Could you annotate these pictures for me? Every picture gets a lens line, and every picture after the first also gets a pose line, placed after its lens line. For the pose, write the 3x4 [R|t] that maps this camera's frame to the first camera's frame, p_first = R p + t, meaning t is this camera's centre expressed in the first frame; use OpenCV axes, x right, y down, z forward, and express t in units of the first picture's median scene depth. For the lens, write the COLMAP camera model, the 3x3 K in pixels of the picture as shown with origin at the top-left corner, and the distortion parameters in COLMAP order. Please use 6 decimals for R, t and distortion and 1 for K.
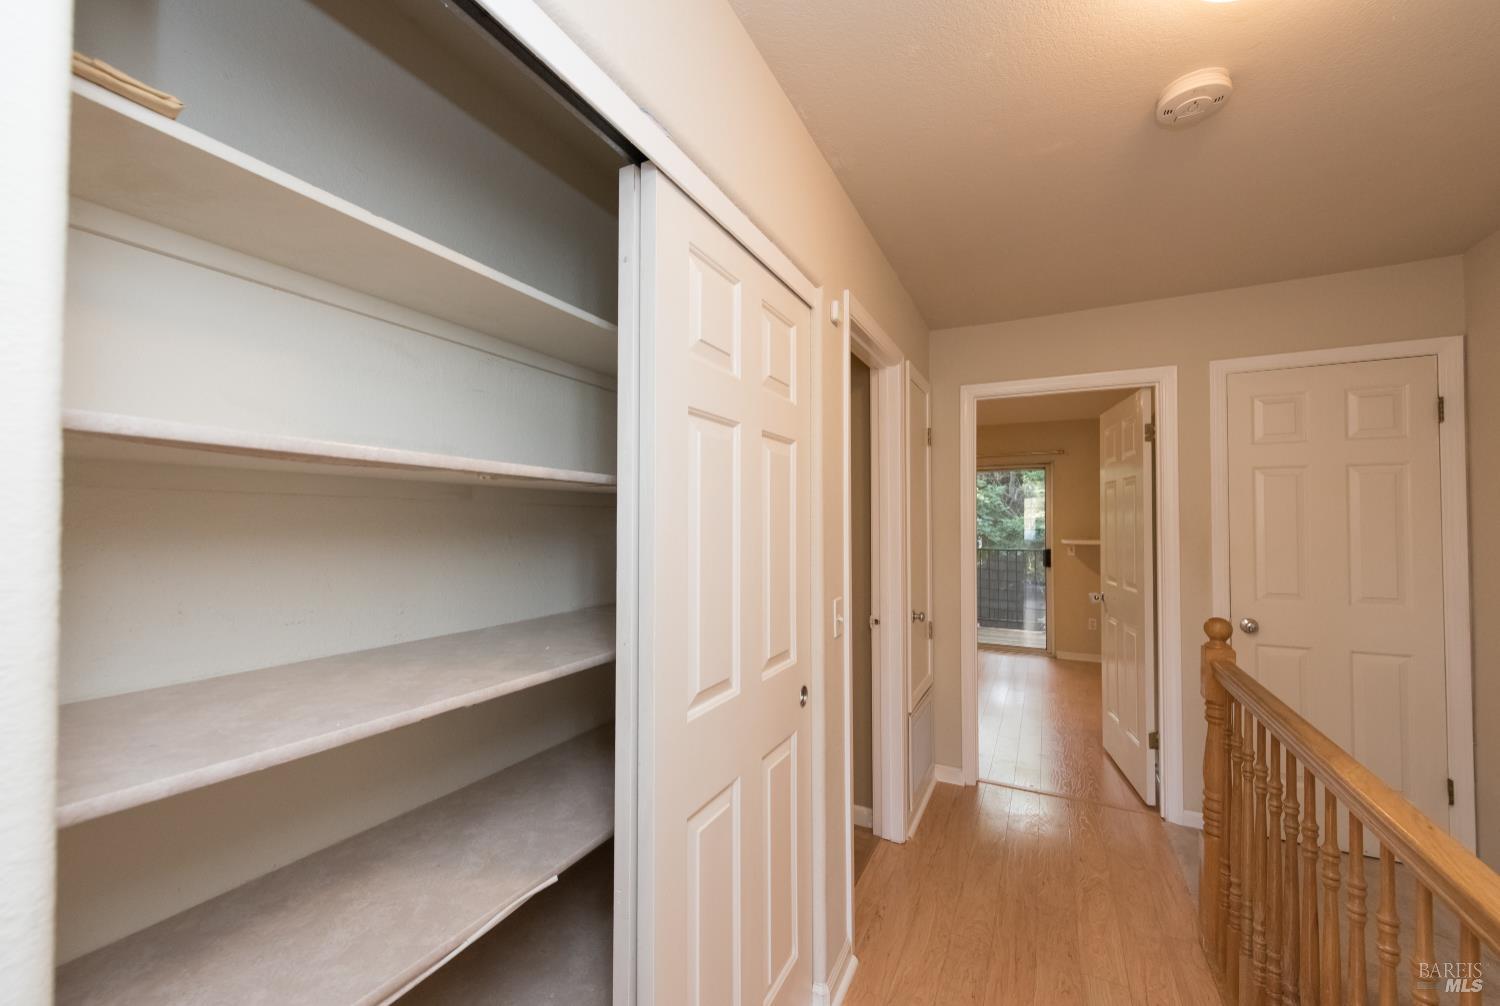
lens RADIAL K [[600.1, 0, 756.4], [0, 600.1, 509.1], [0, 0, 1]] dist [0.025687, -0.007580]
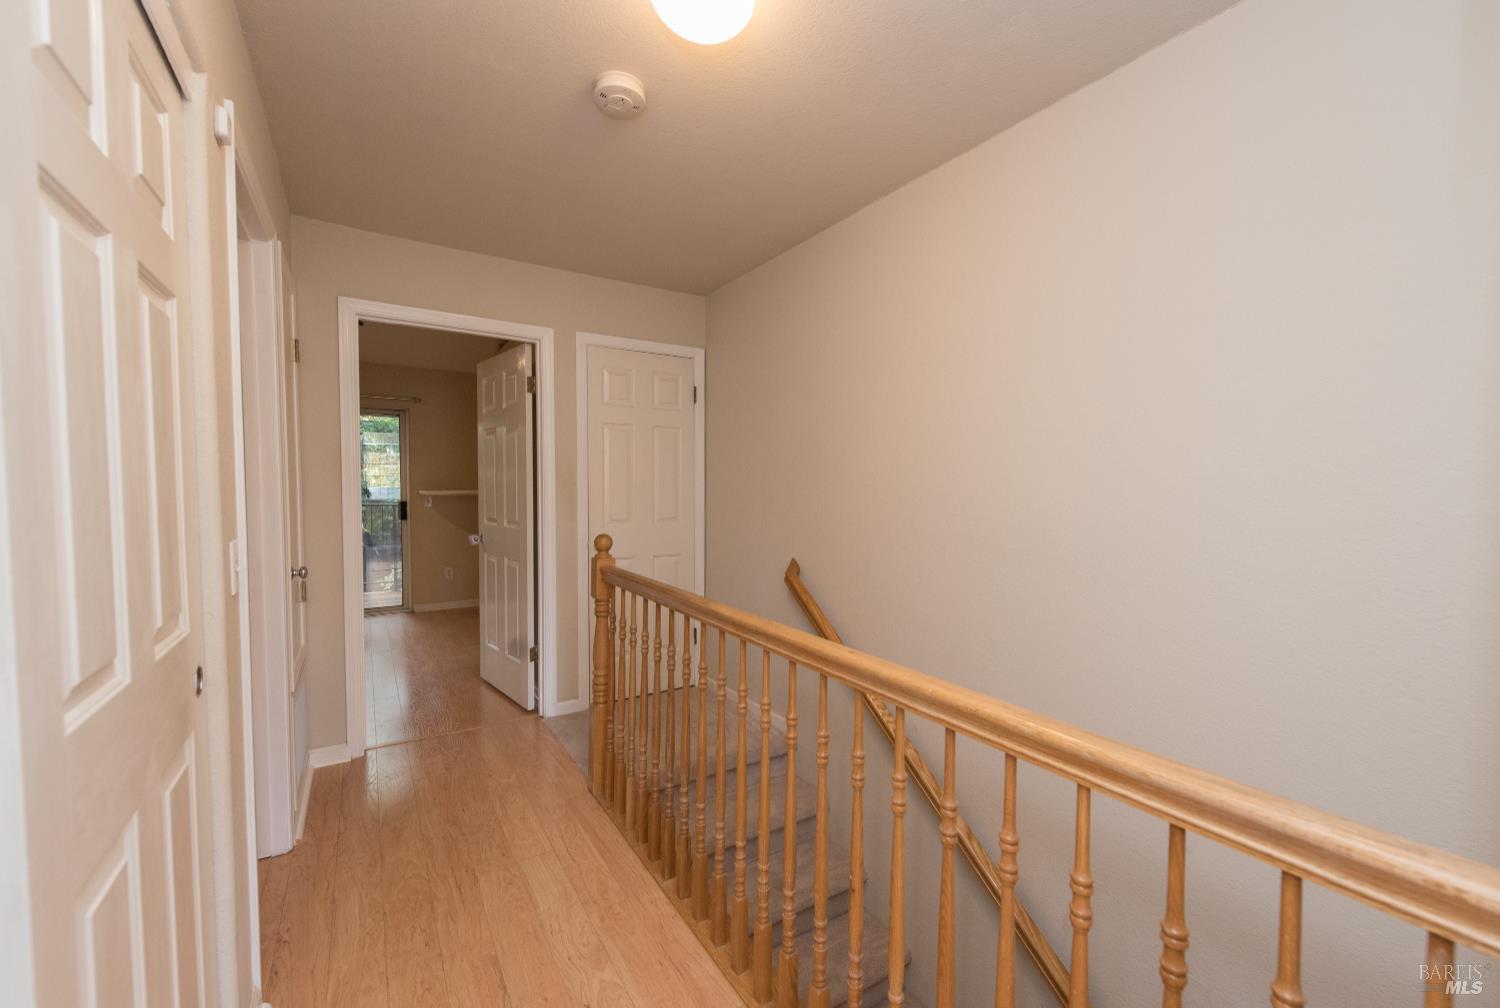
lens RADIAL K [[600.1, 0, 756.4], [0, 600.1, 510.1], [0, 0, 1]] dist [0.025687, -0.007580]
pose [[0.512004, -0.037026, 0.858185, -0.114012], [-0.017021, 0.998437, 0.053232, 0.042996], [-0.858815, -0.041862, 0.510573, 0.067651]]
